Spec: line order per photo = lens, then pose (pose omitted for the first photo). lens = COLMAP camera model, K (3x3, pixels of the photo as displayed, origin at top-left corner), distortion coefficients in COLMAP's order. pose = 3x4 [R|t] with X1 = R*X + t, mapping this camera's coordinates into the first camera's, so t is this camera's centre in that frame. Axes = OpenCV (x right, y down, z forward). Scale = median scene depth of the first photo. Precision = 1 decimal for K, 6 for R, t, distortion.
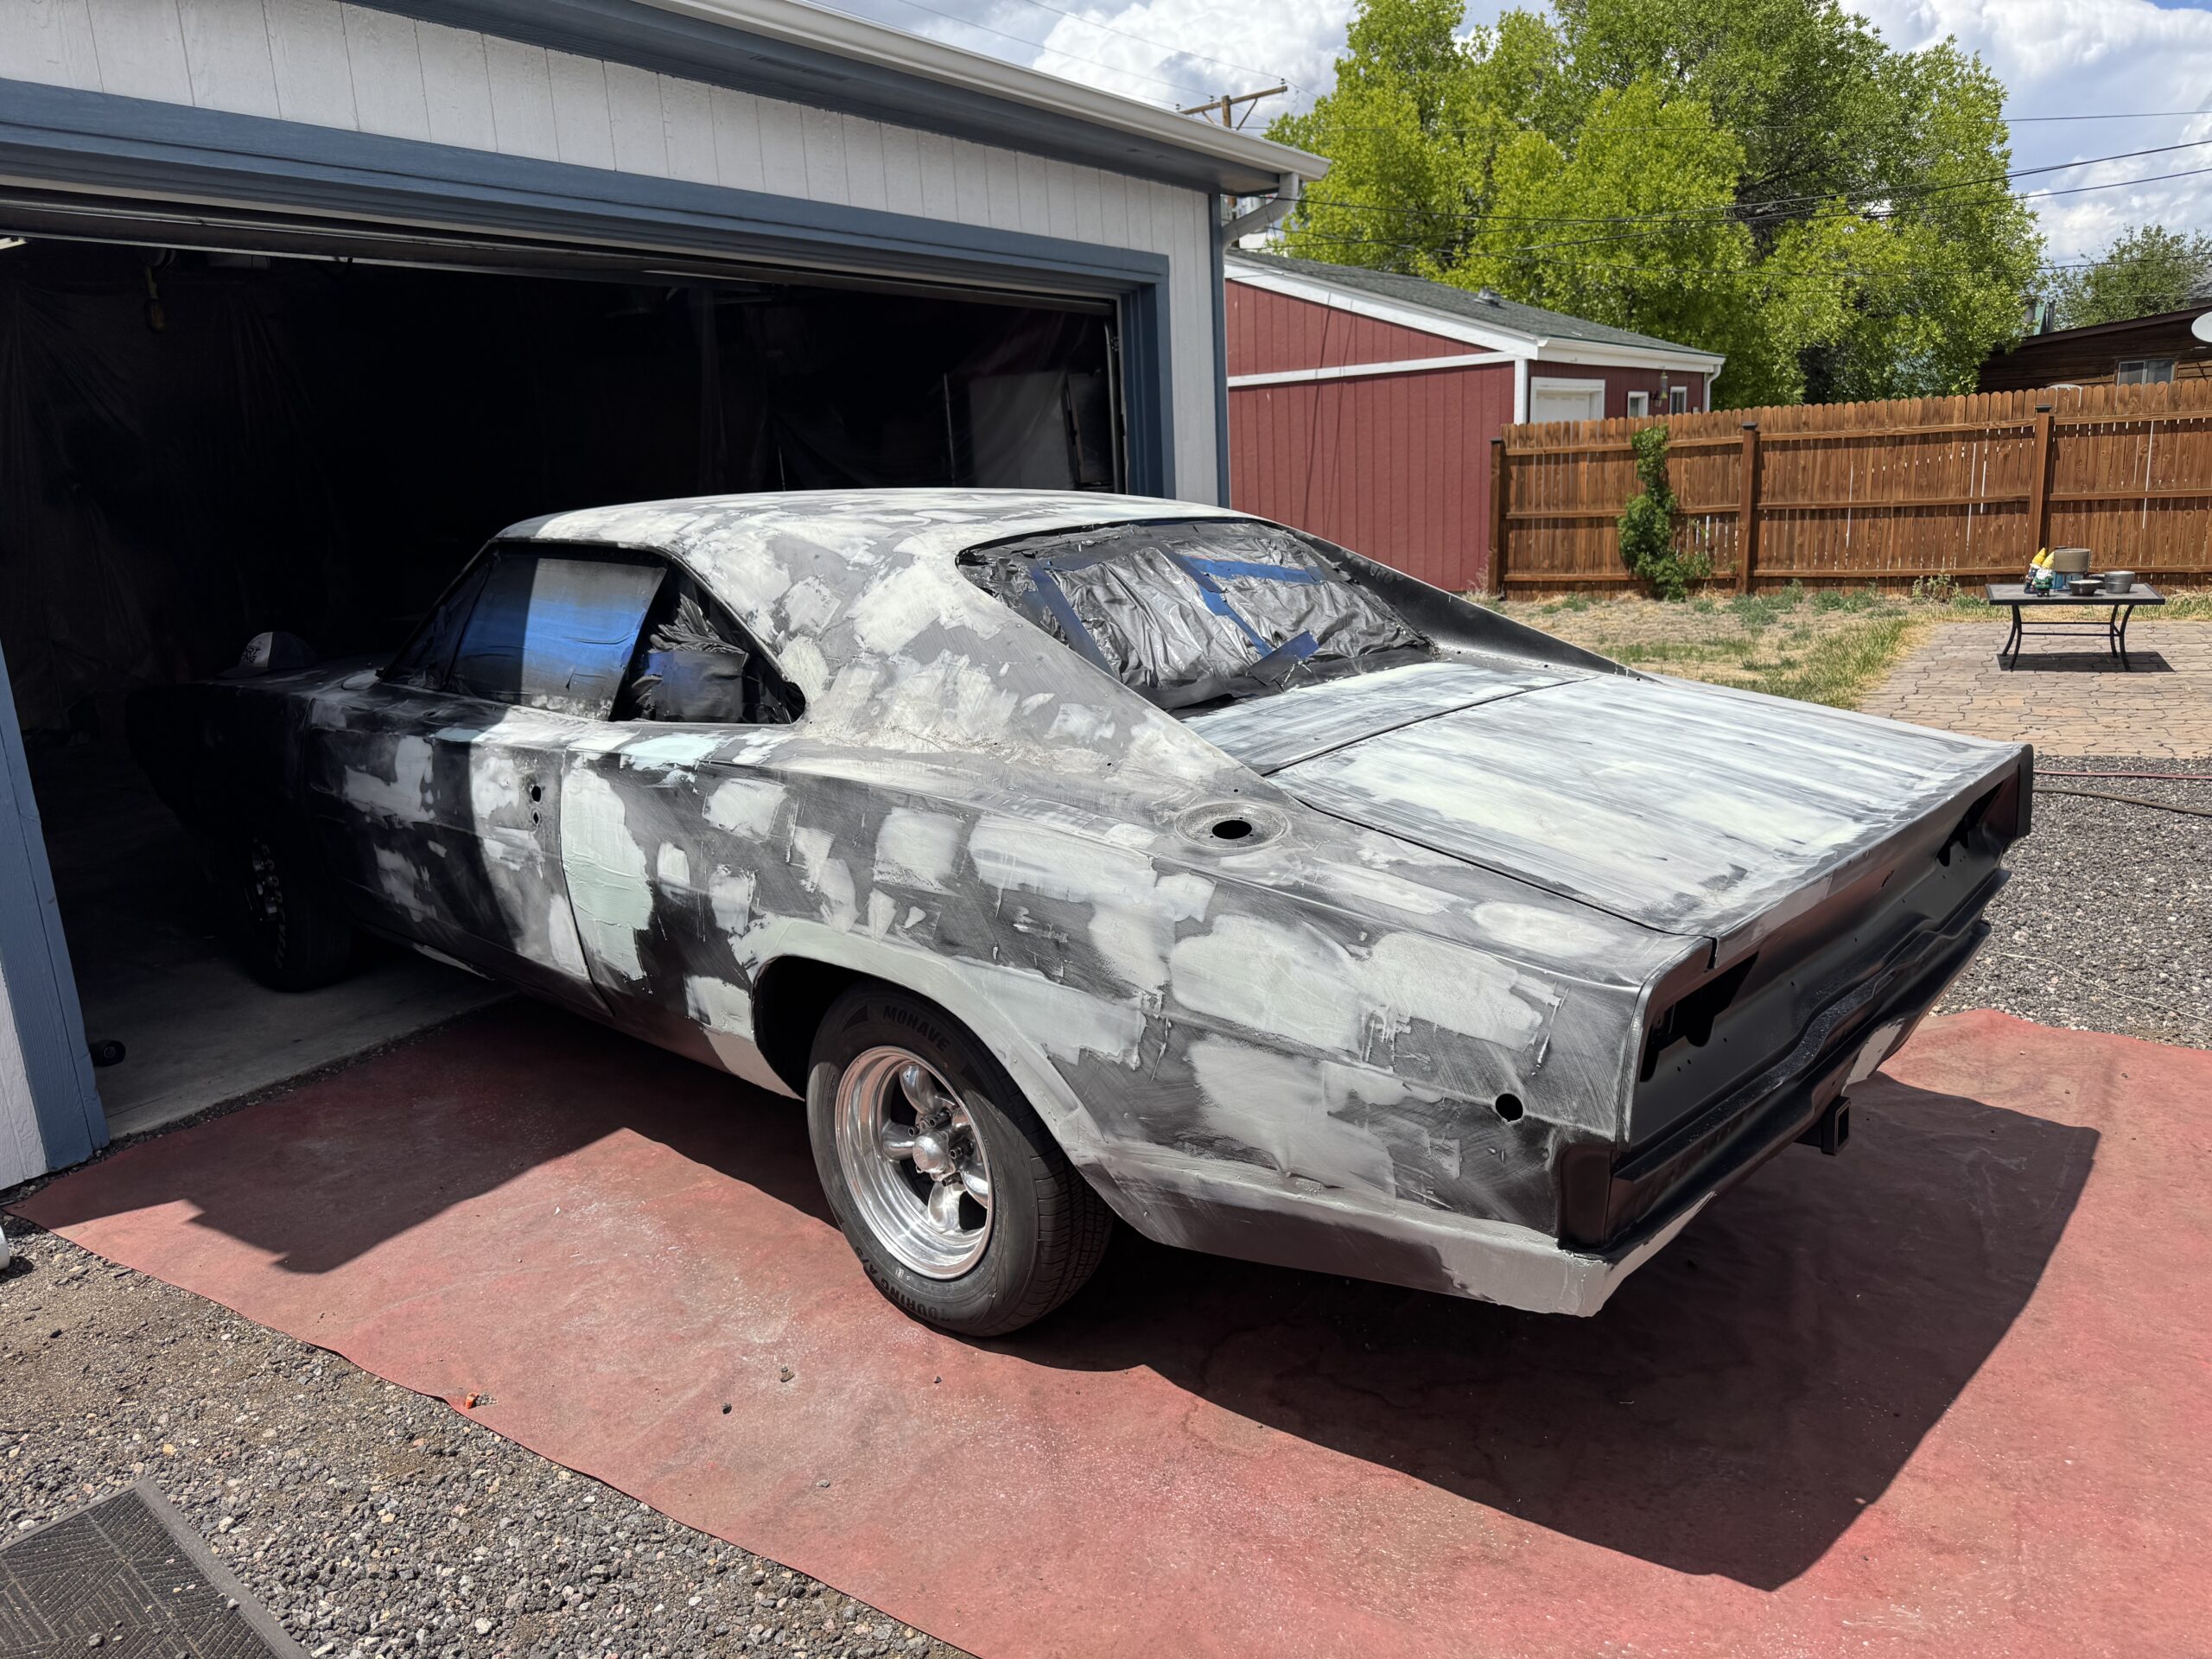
lens RADIAL K [[1535.3, 0, 1110.3], [0, 1535.3, 832.4], [0, 0, 1]] dist [0.018534, -0.035230]
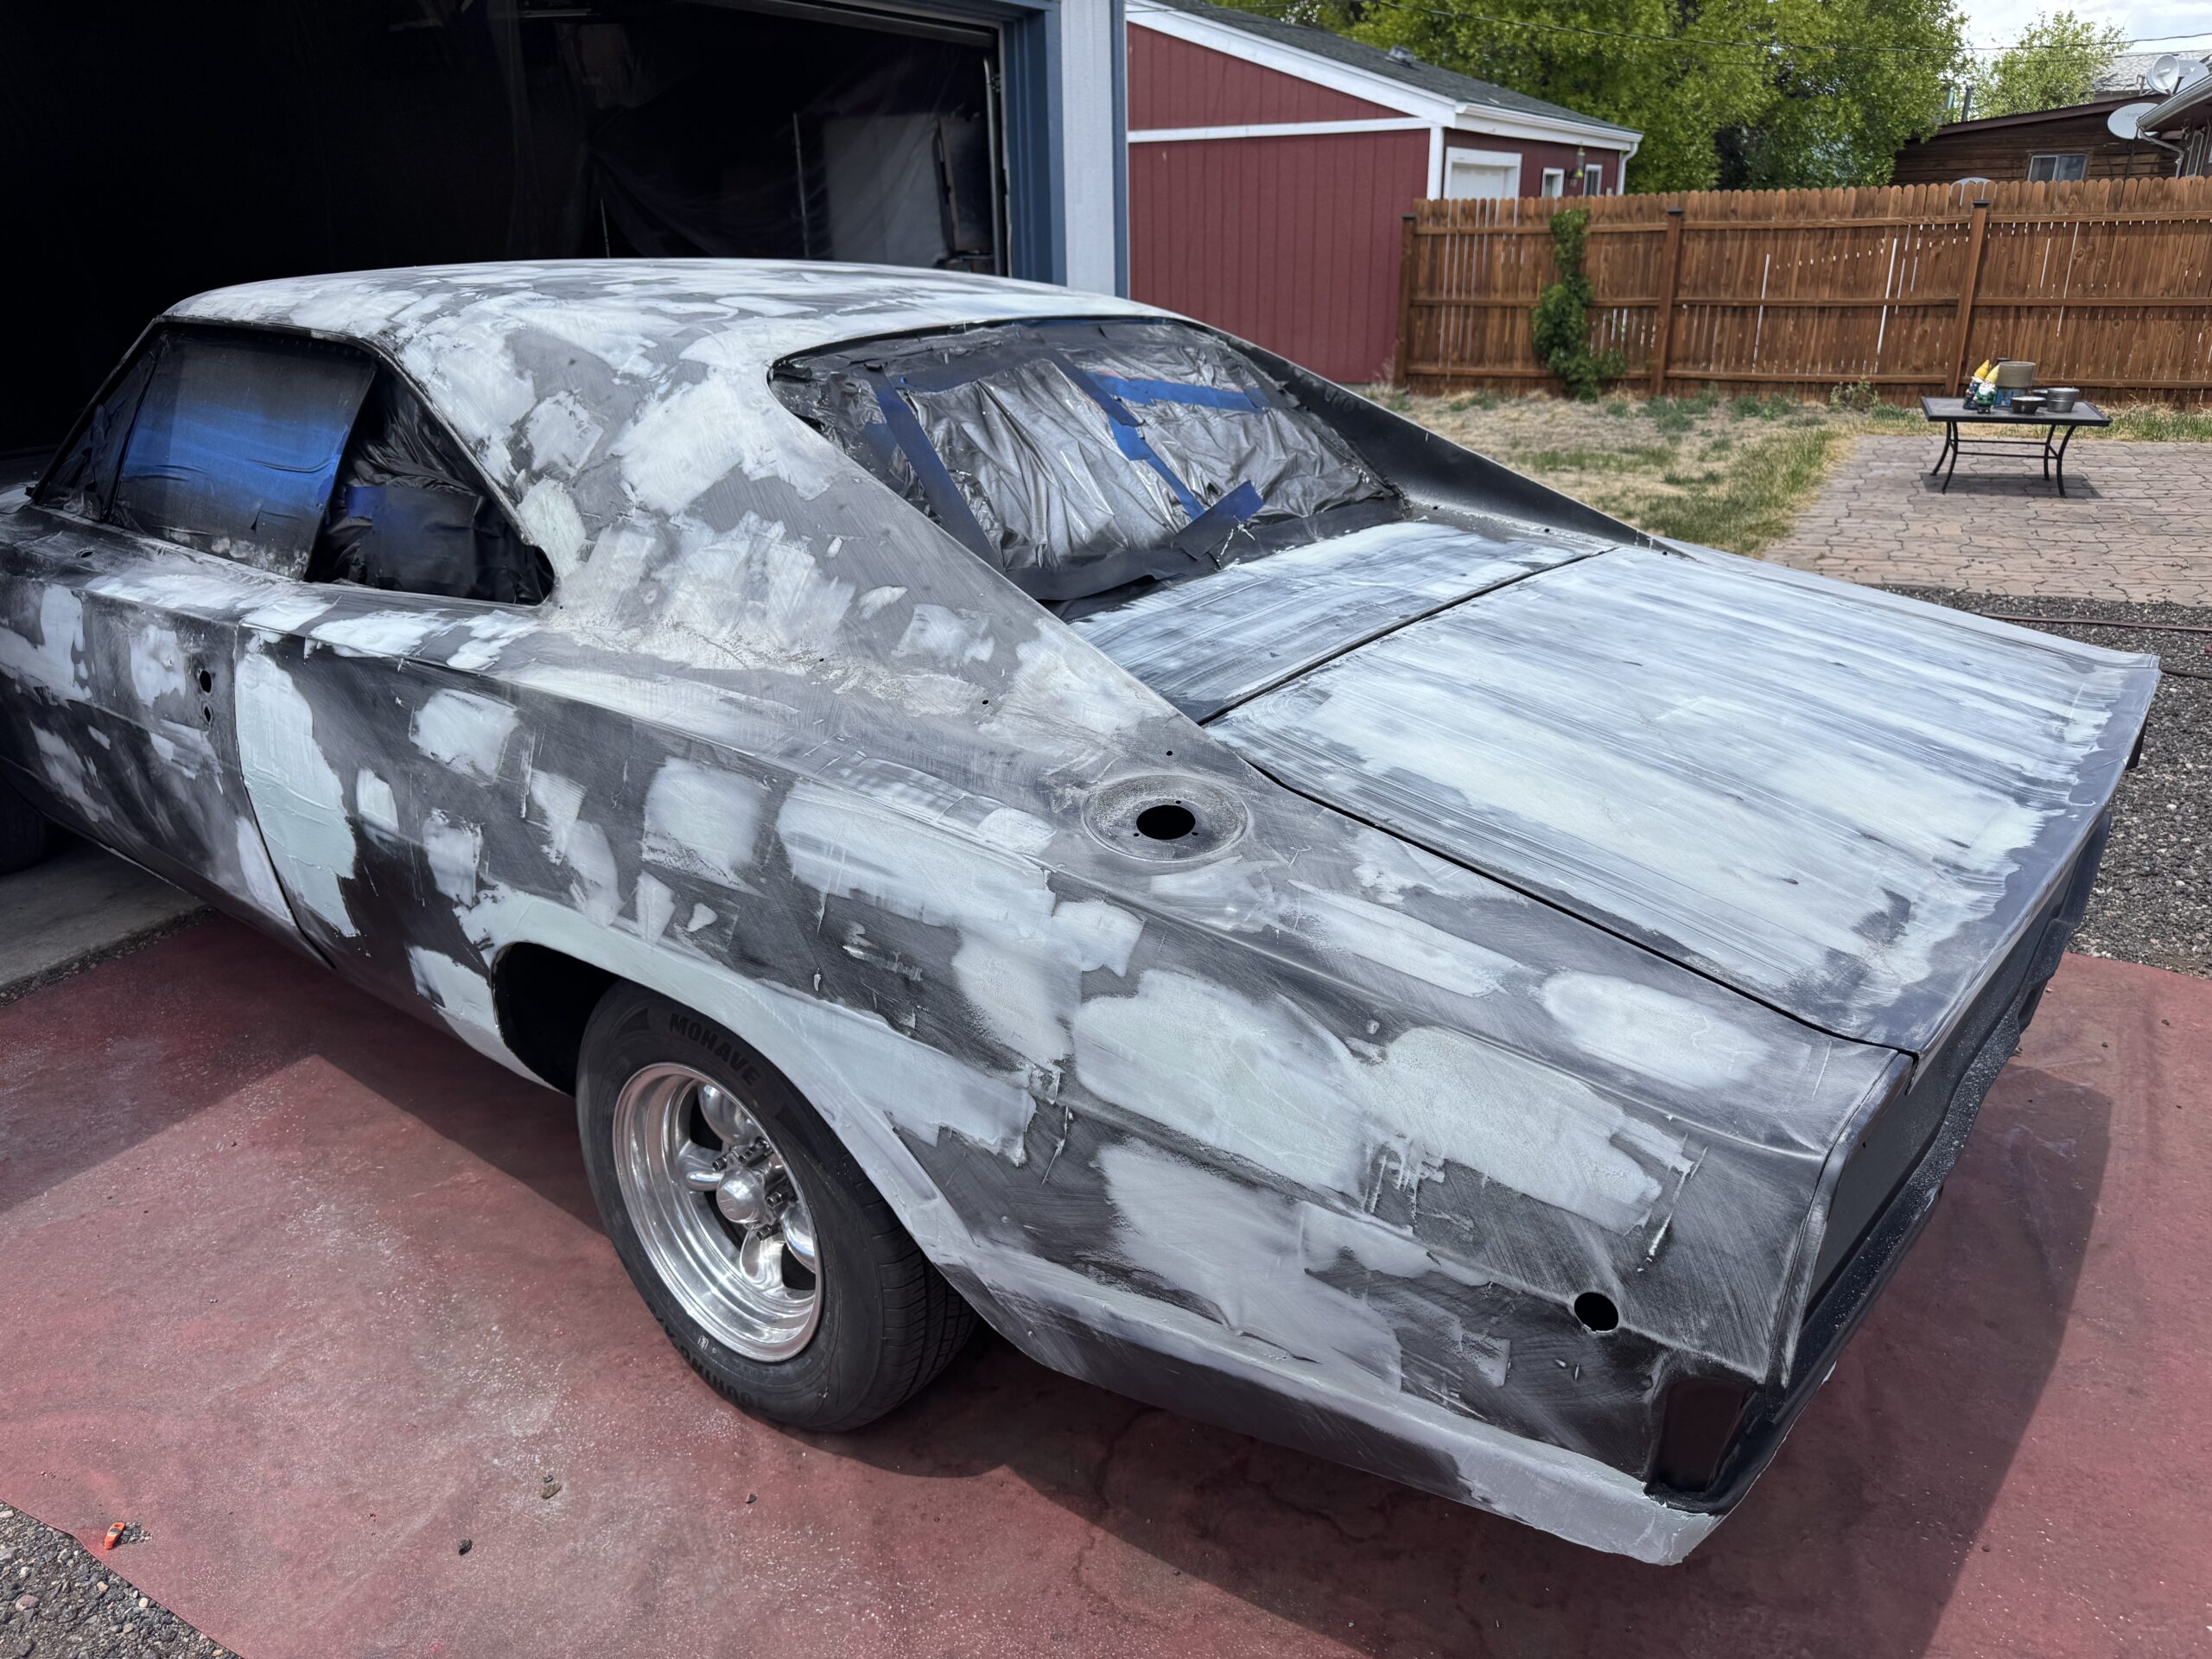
lens RADIAL K [[1535.3, 0, 1099.4], [0, 1535.3, 832.0], [0, 0, 1]] dist [0.018534, -0.035230]
pose [[0.997283, 0.007308, 0.073306, 0.000627], [-0.017388, 0.990305, 0.137820, -0.069802], [-0.071588, -0.138720, 0.987741, 0.258782]]
